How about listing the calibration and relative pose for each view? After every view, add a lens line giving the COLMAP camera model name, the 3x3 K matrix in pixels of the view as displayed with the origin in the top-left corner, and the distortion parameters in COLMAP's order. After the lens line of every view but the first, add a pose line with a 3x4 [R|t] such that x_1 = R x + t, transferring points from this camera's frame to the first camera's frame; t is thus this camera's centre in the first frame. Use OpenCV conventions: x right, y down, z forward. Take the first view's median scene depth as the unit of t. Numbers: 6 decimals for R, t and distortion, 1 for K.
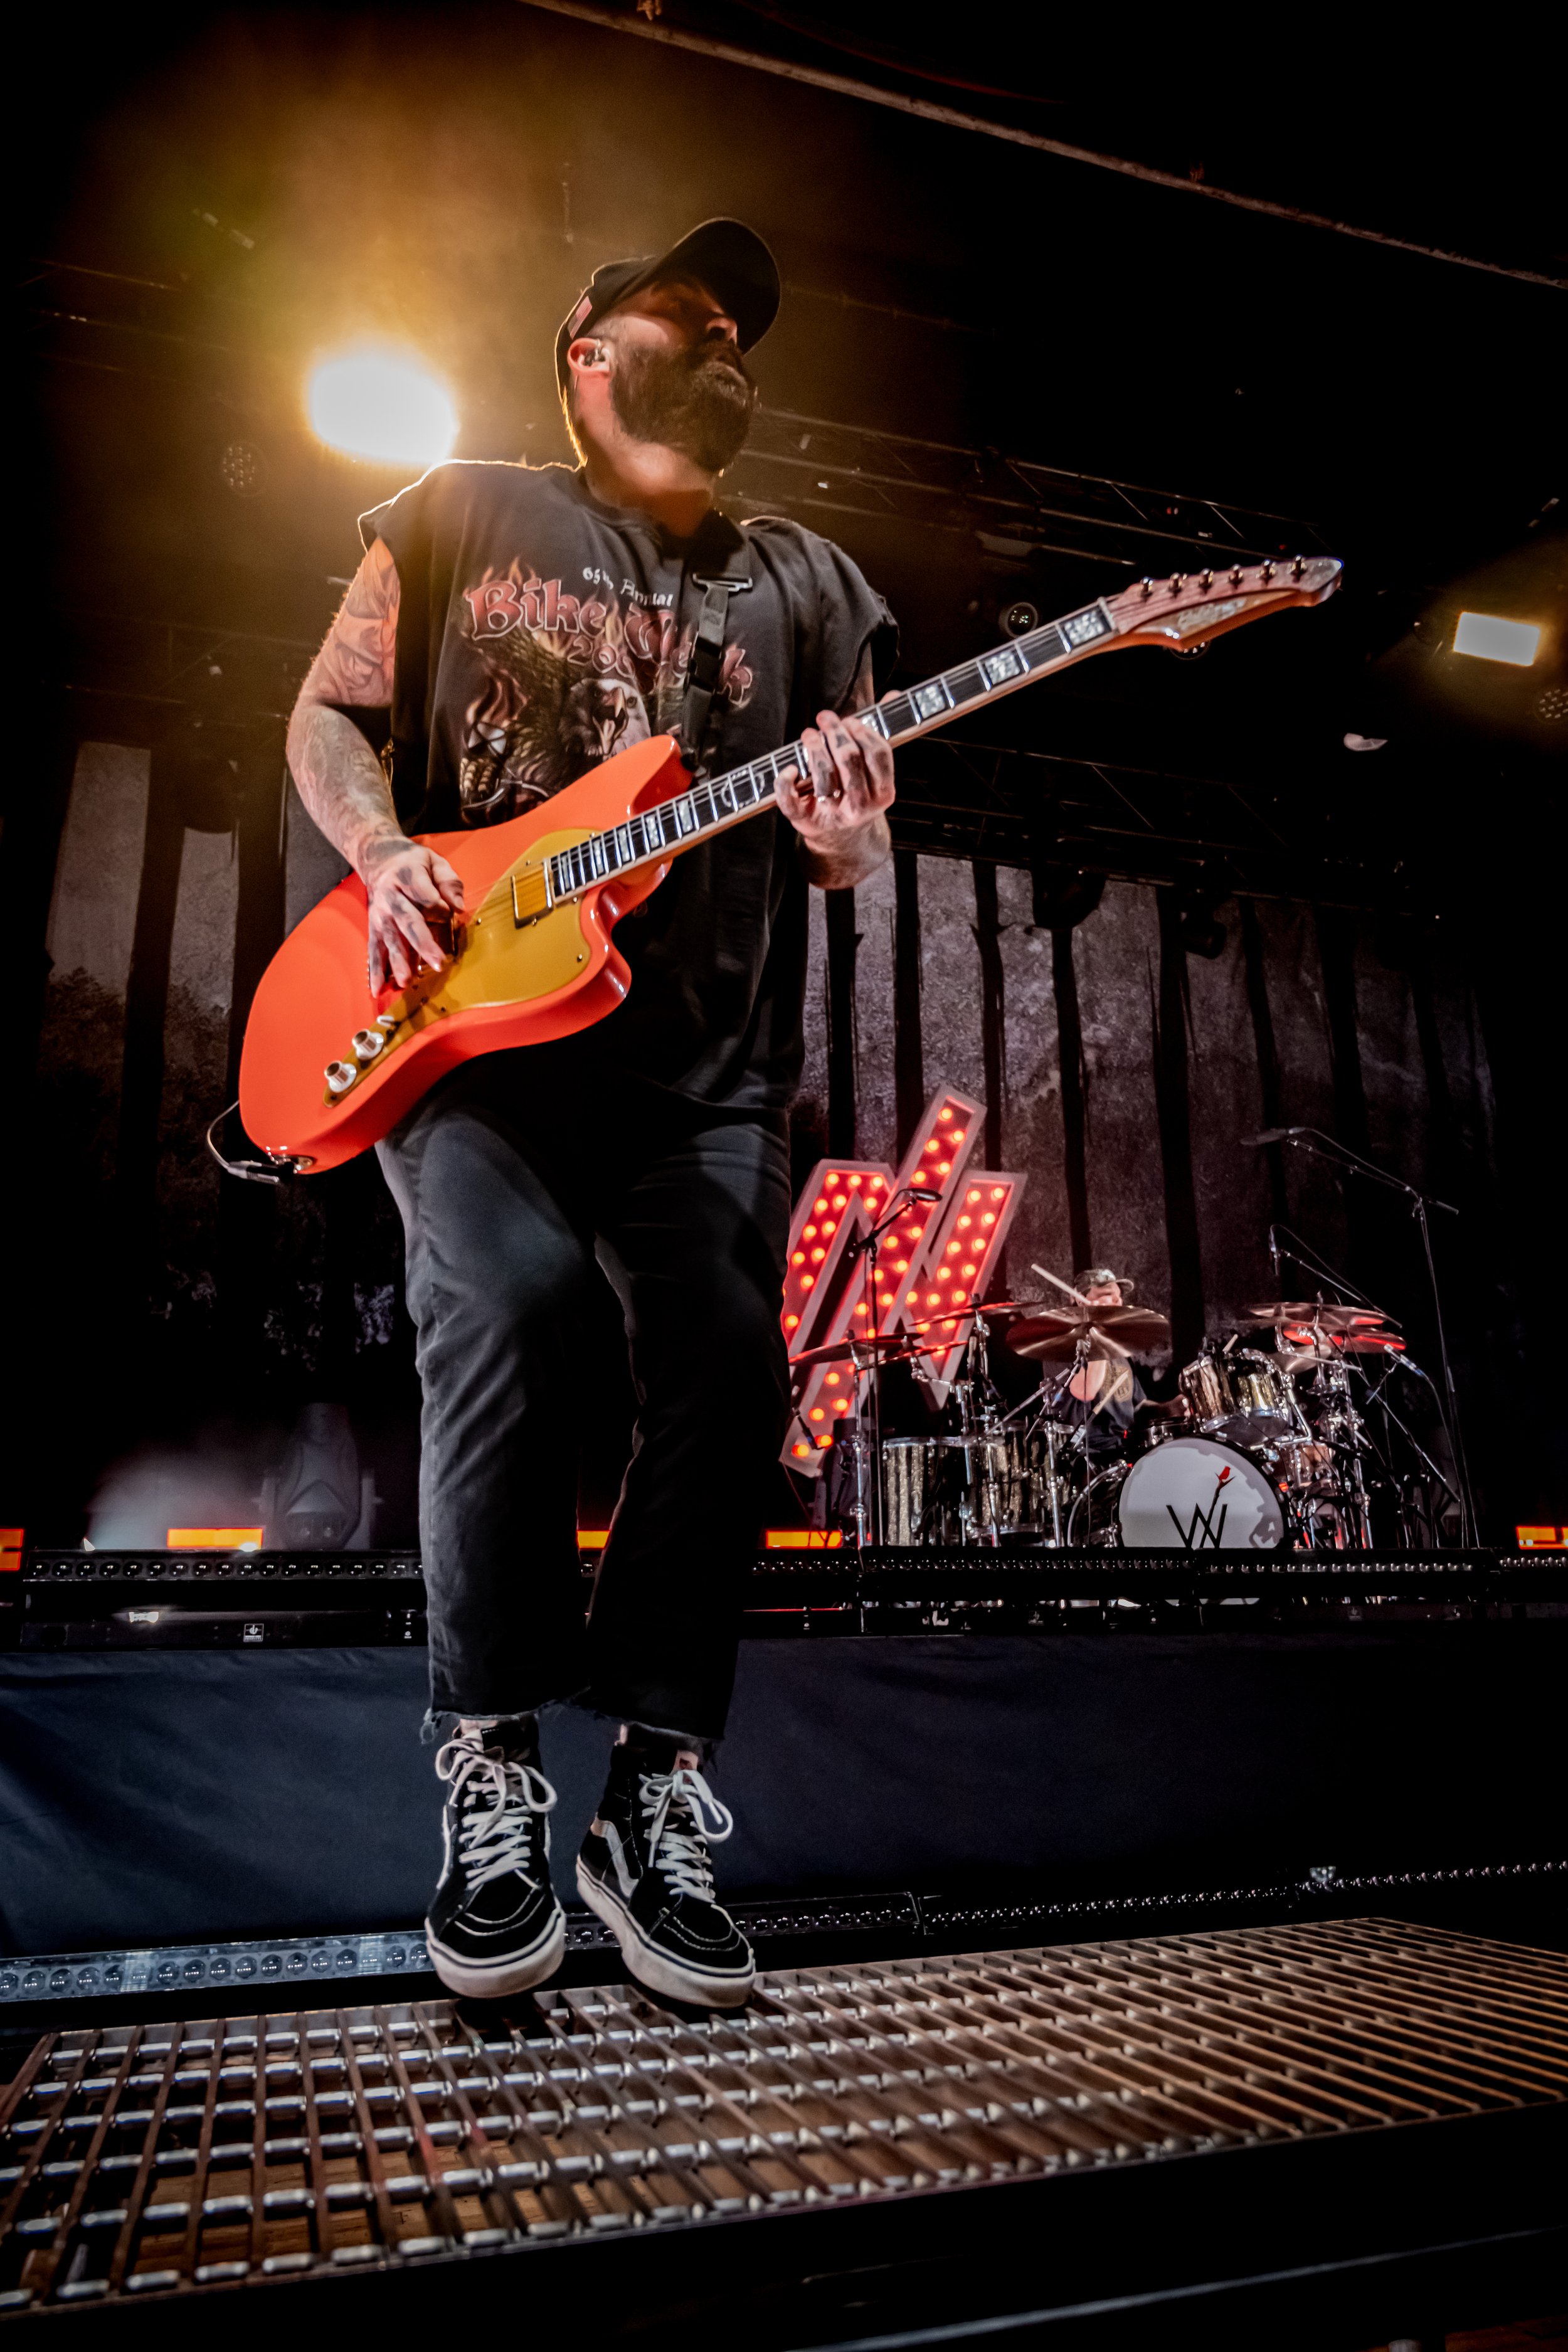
lens RADIAL K [[1586.9, 0, 784.5], [0, 1586.9, 1179.6], [0, 0, 1]] dist [-0.011303, 0.003612]
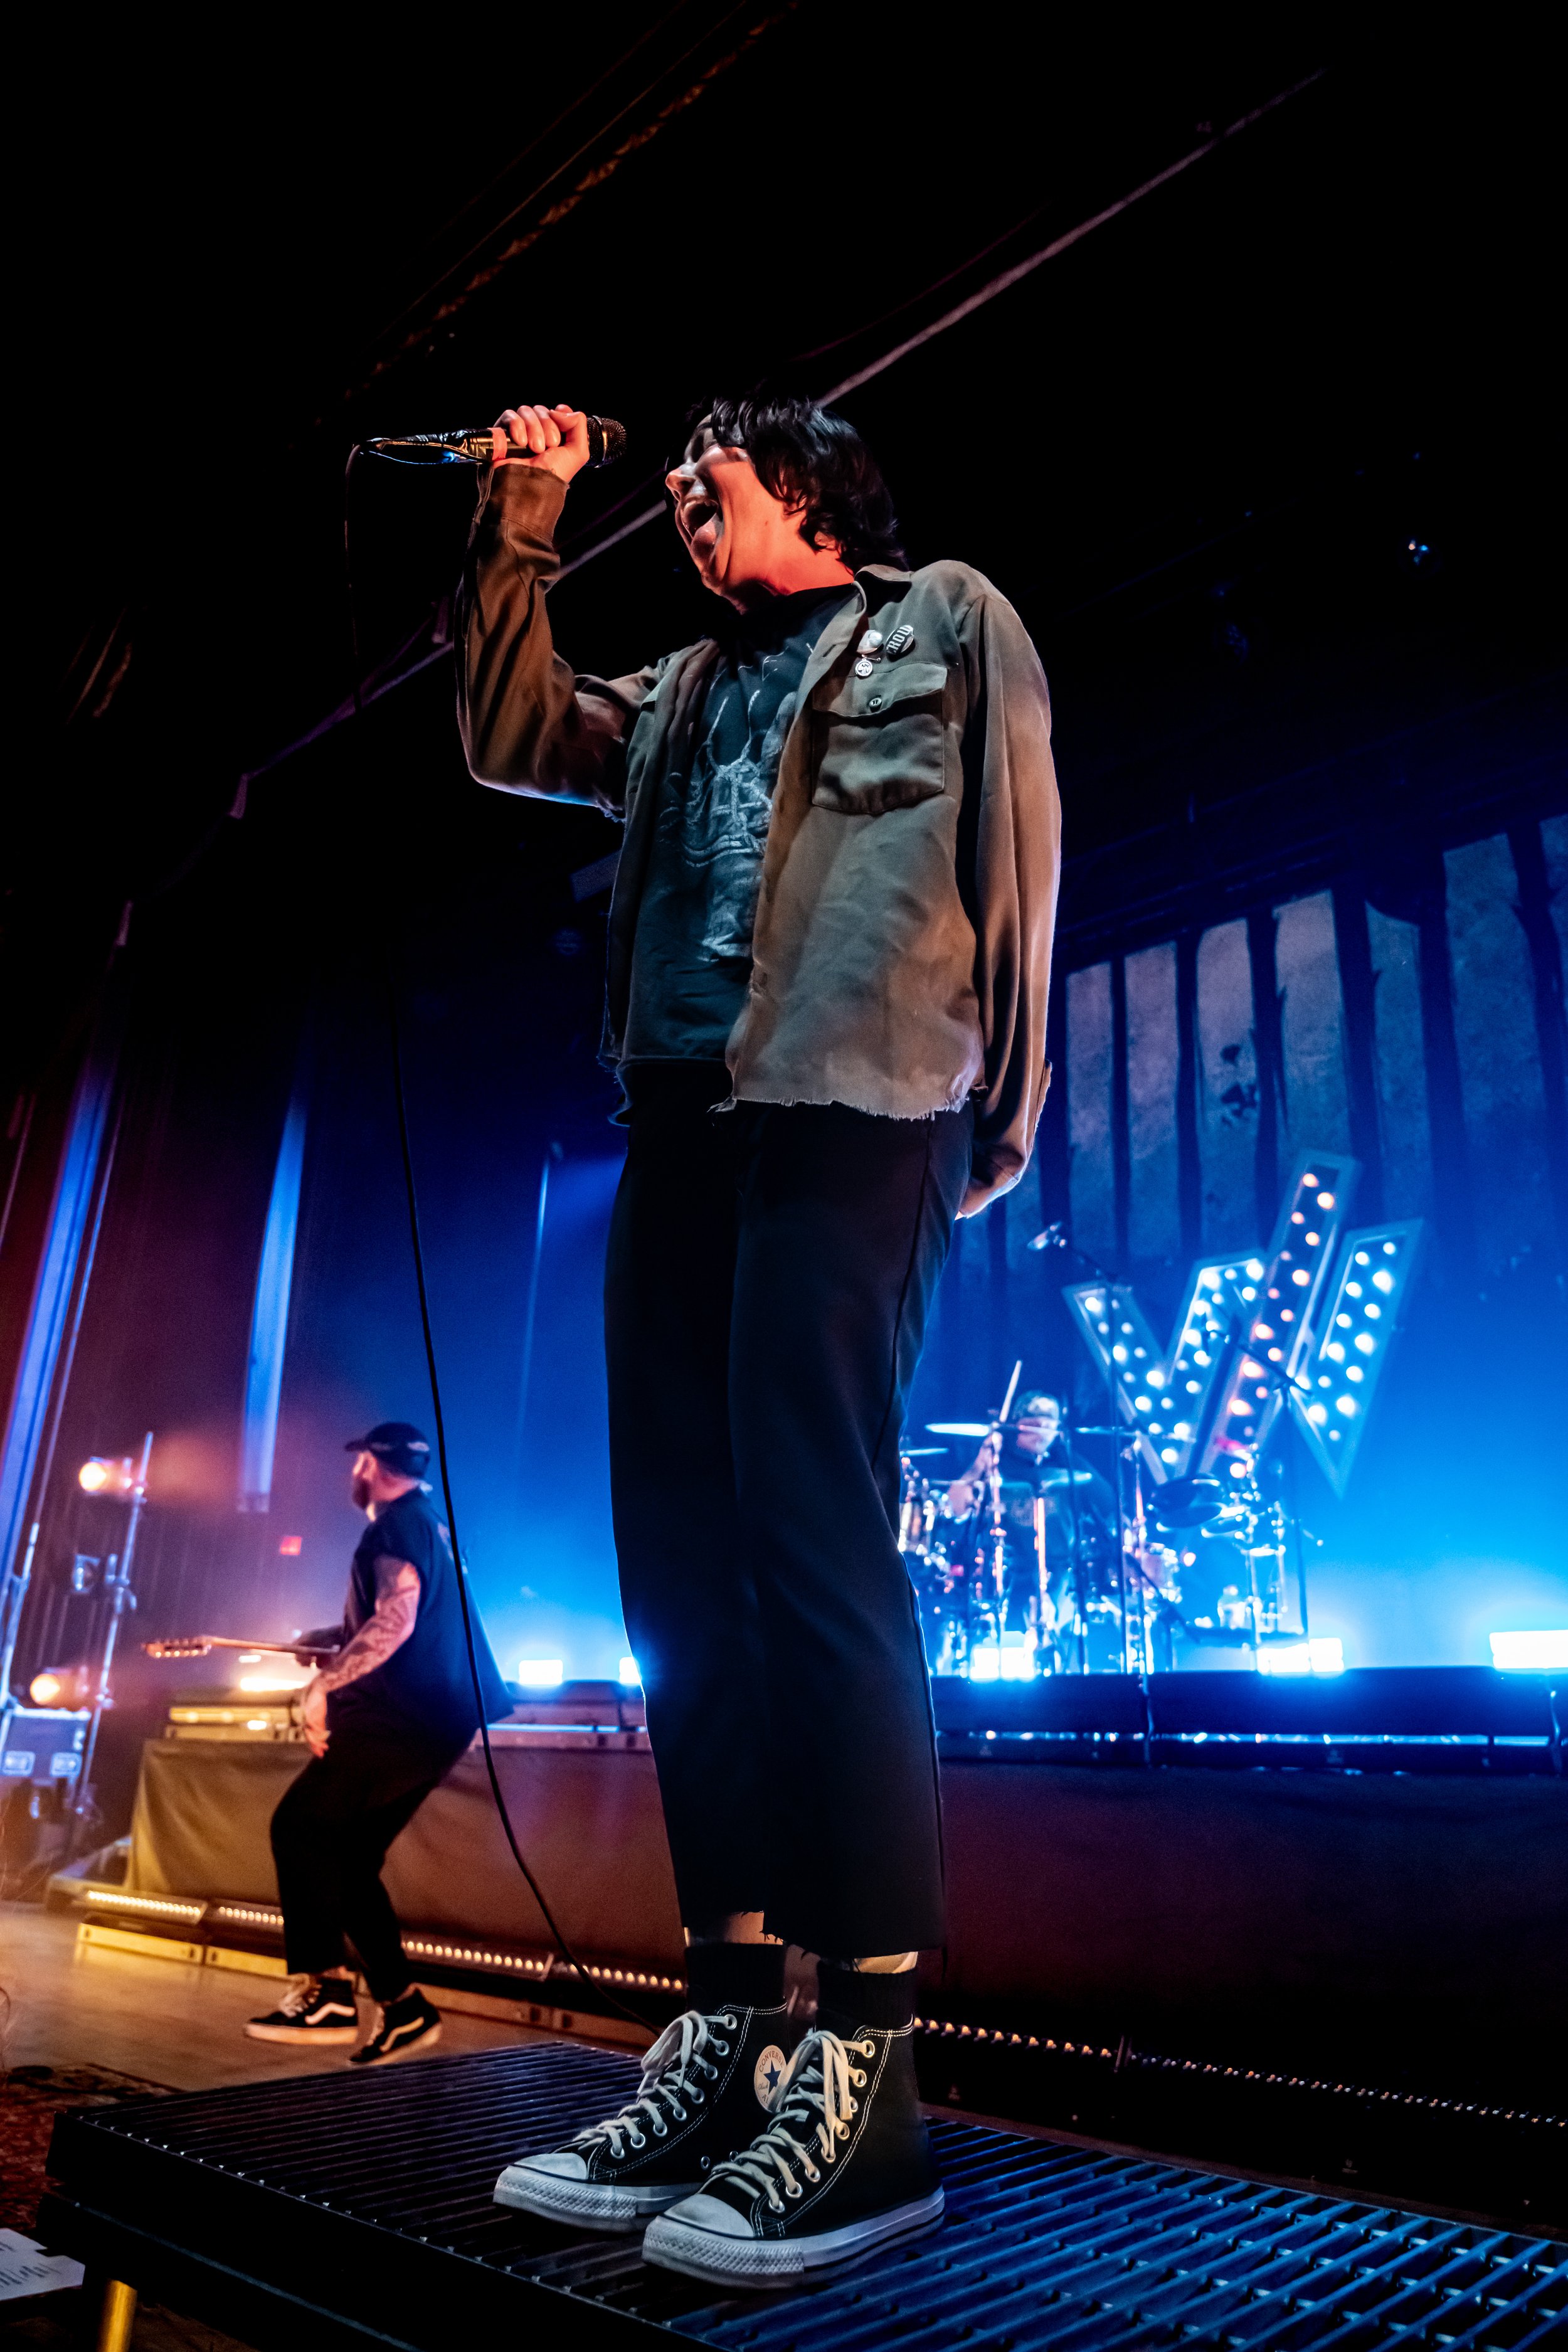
lens RADIAL K [[1586.9, 0, 787.7], [0, 1586.9, 1154.6], [0, 0, 1]] dist [-0.011303, 0.003612]
pose [[0.520868, -0.264409, -0.811655, 0.702047], [0.217890, 0.960505, -0.173072, 0.038967], [0.825361, -0.086704, 0.557908, 0.228724]]
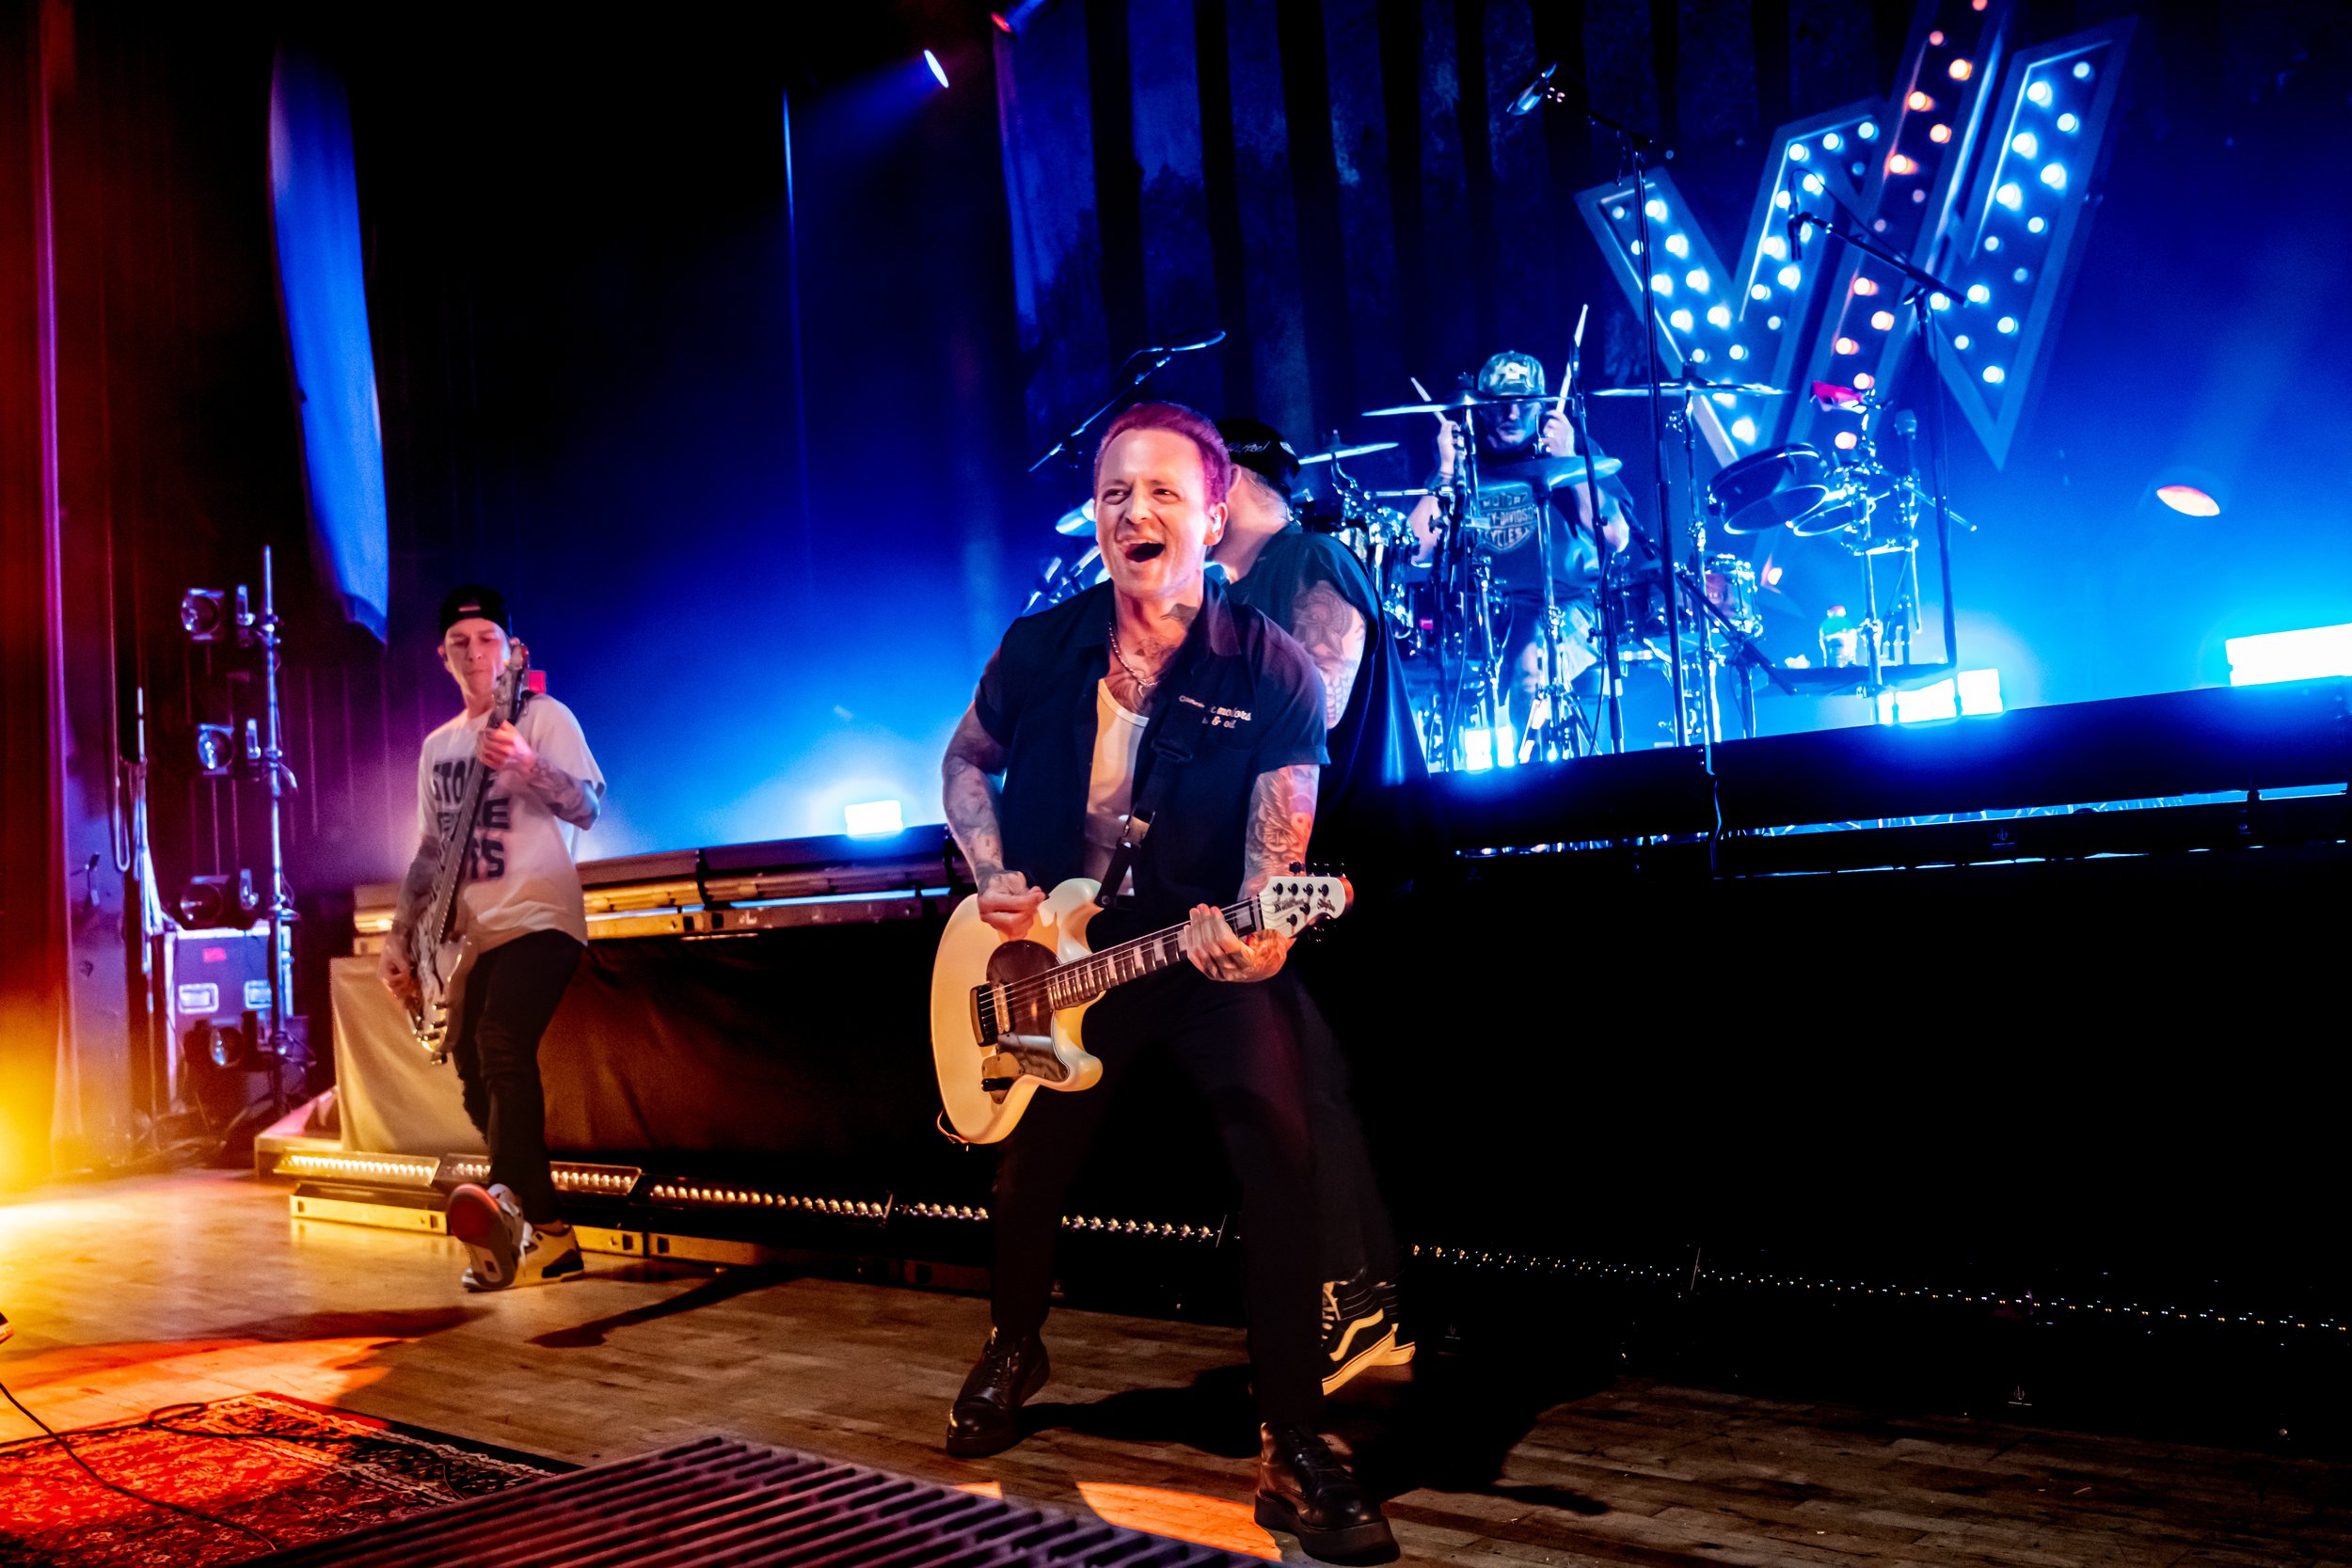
lens RADIAL K [[2158.2, 0, 1163.9], [0, 2158.2, 777.1], [0, 0, 1]] dist [-0.015830, 0.000000]
pose [[0.481525, -0.048990, -0.875062, 0.643225], [0.312041, 0.942594, 0.118938, 0.053571], [0.819002, -0.330327, 0.469169, 0.286777]]
